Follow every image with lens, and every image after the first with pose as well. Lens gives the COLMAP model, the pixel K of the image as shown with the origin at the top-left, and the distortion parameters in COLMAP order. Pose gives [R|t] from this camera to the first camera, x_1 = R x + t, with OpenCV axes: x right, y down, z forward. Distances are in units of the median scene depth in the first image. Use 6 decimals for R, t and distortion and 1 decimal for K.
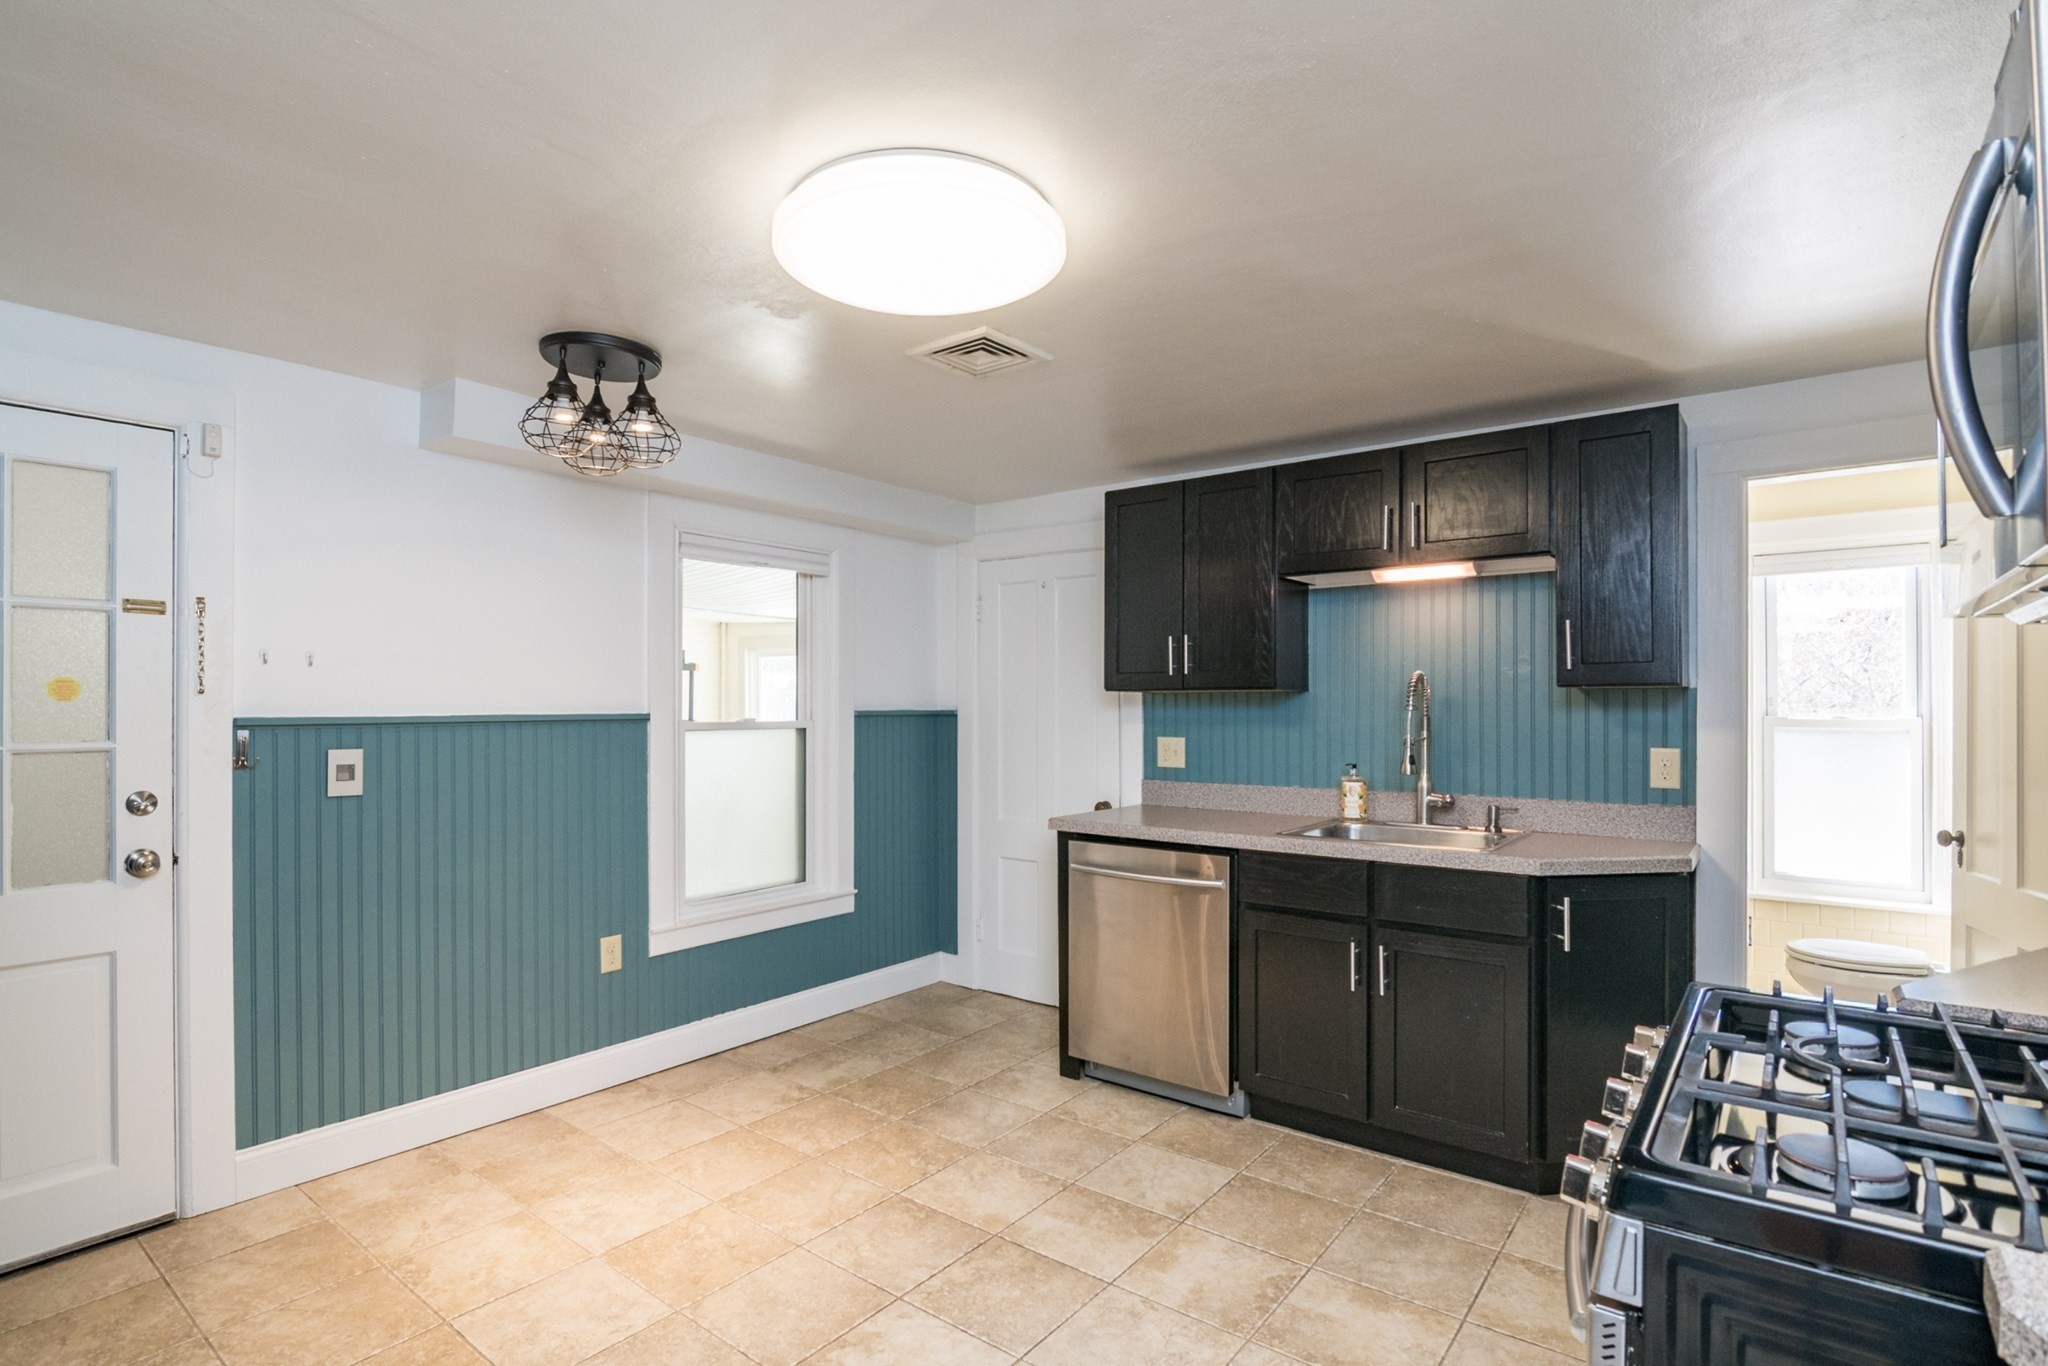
lens RADIAL K [[1002.7, 0, 1048.7], [0, 1002.7, 699.3], [0, 0, 1]] dist [-0.004755, -0.003288]
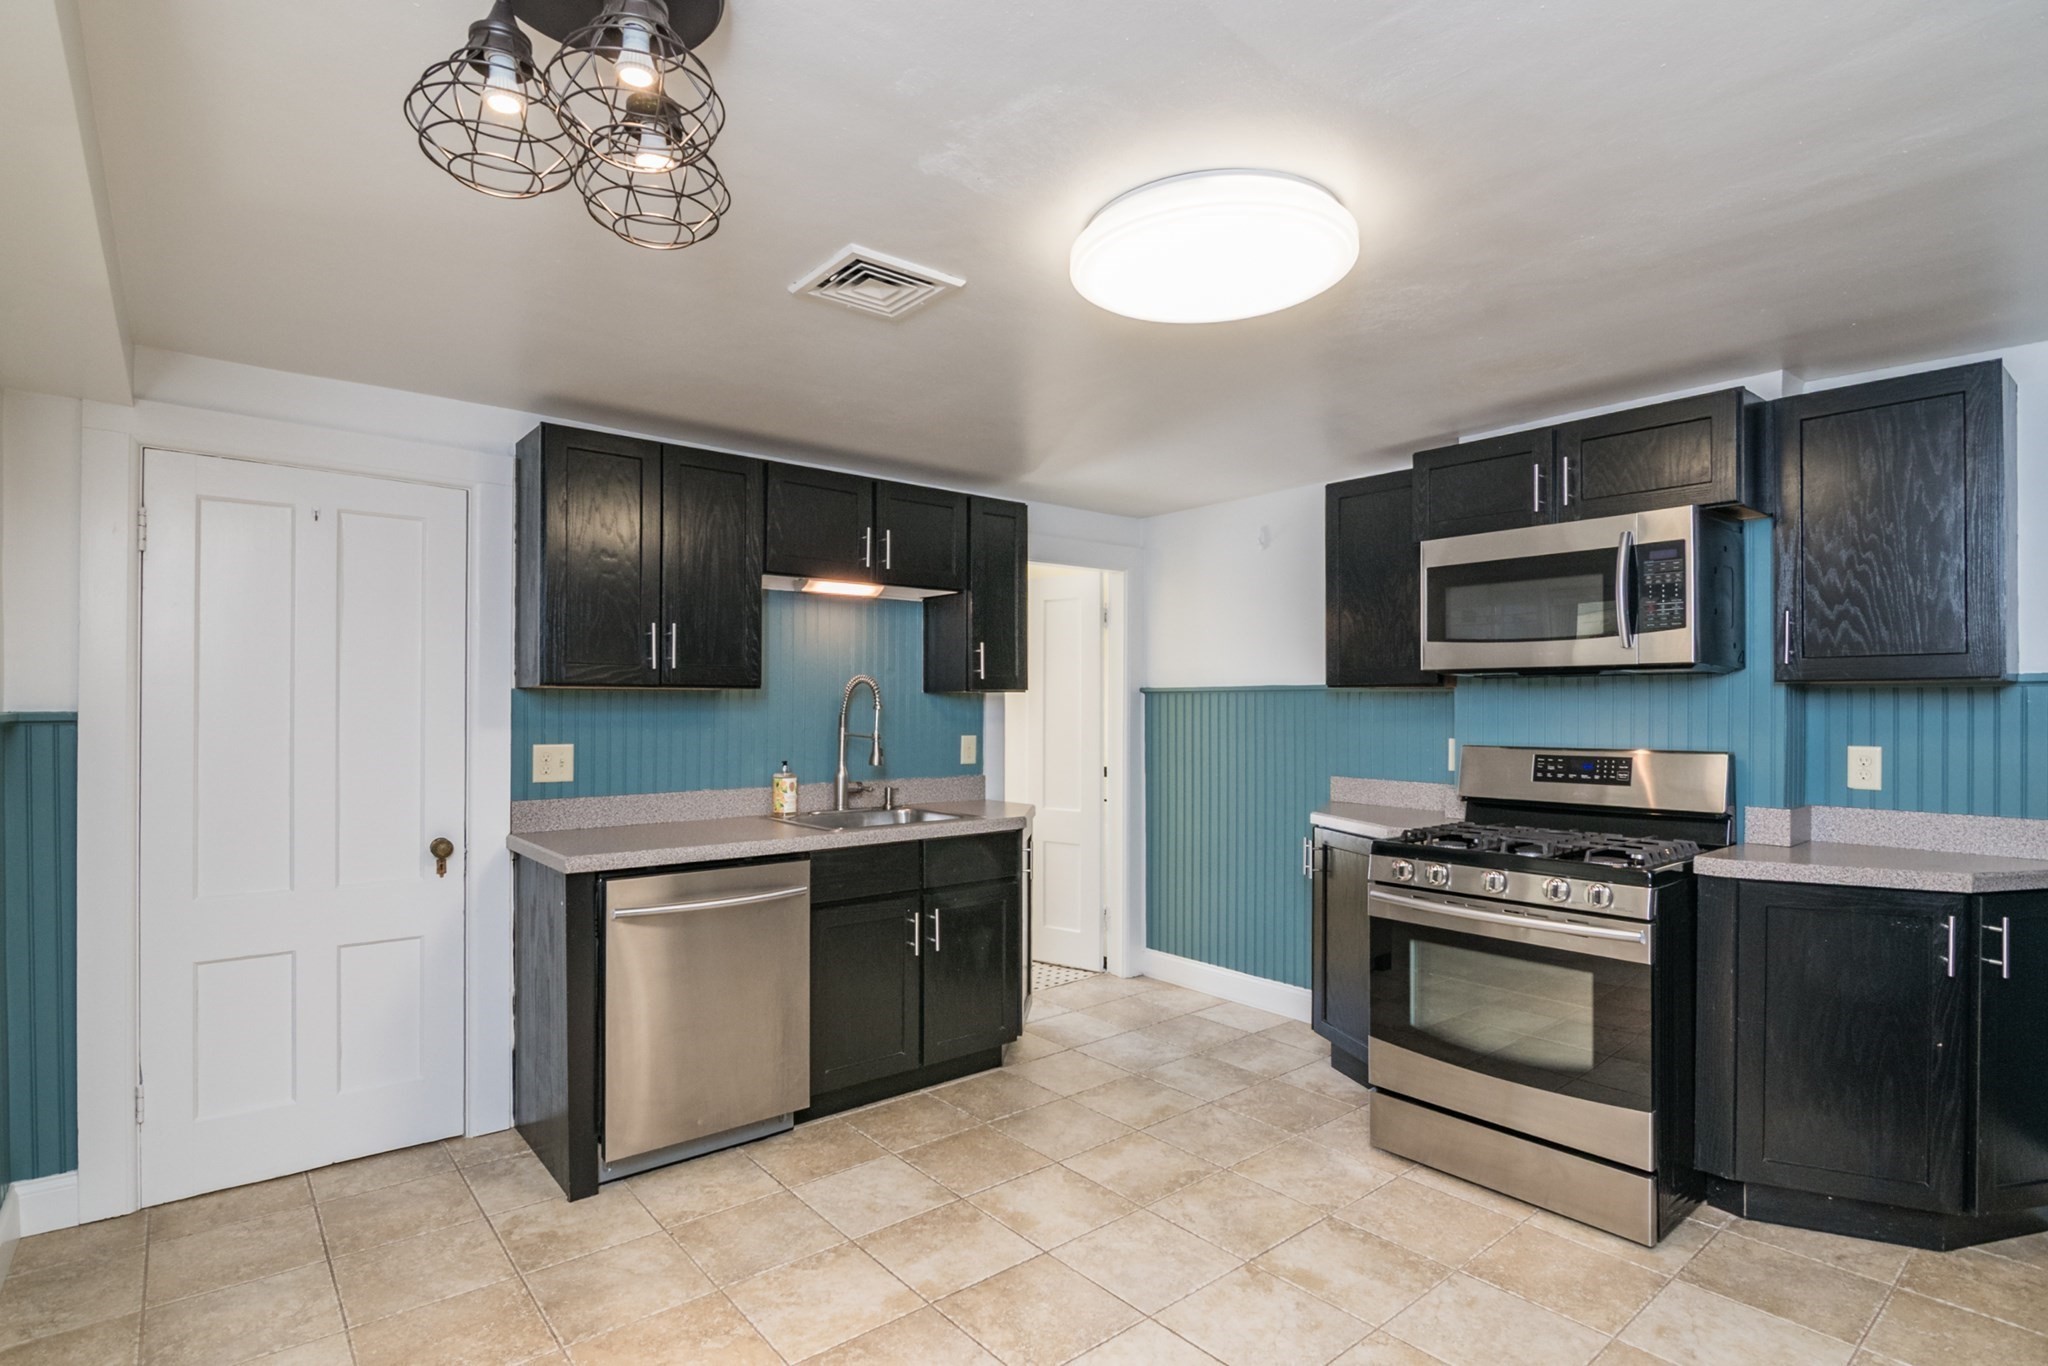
lens RADIAL K [[1002.7, 0, 982.1], [0, 1002.7, 698.4], [0, 0, 1]] dist [-0.004755, -0.003288]
pose [[0.252615, 0.008285, 0.967531, -0.724099], [-0.006943, 0.999953, -0.006750, 0.005251], [-0.967542, -0.005013, 0.252661, 0.592057]]
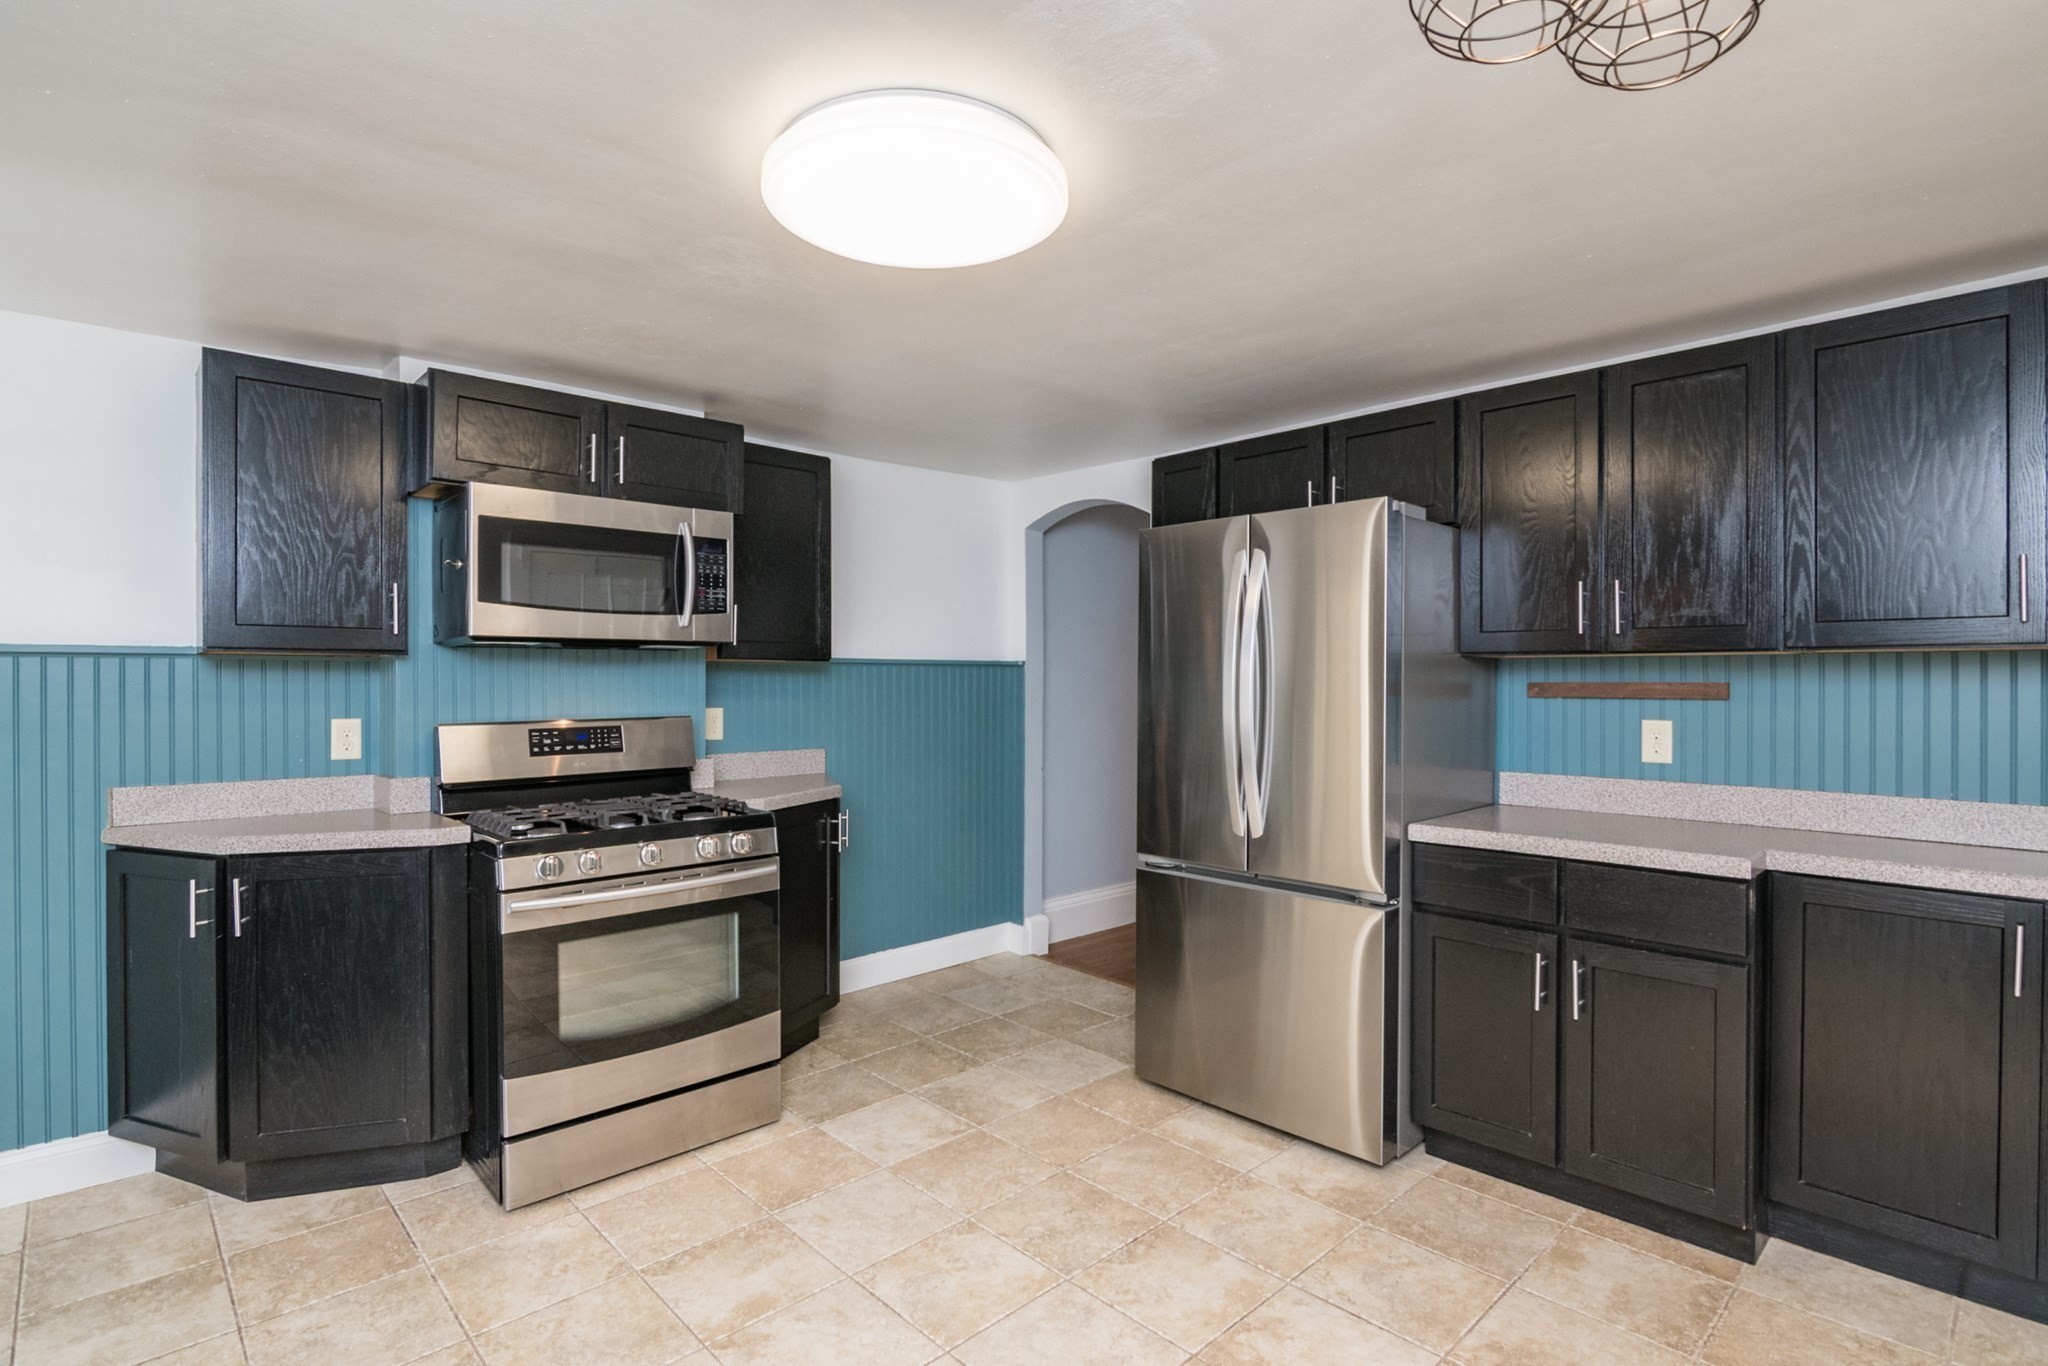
lens RADIAL K [[1002.7, 0, 1043.4], [0, 1002.7, 680.8], [0, 0, 1]] dist [-0.004755, -0.003288]
pose [[-0.986972, 0.002080, 0.160877, -0.247492], [0.001602, 0.999994, -0.003103, 0.008828], [-0.160883, -0.002805, -0.986970, 1.176103]]
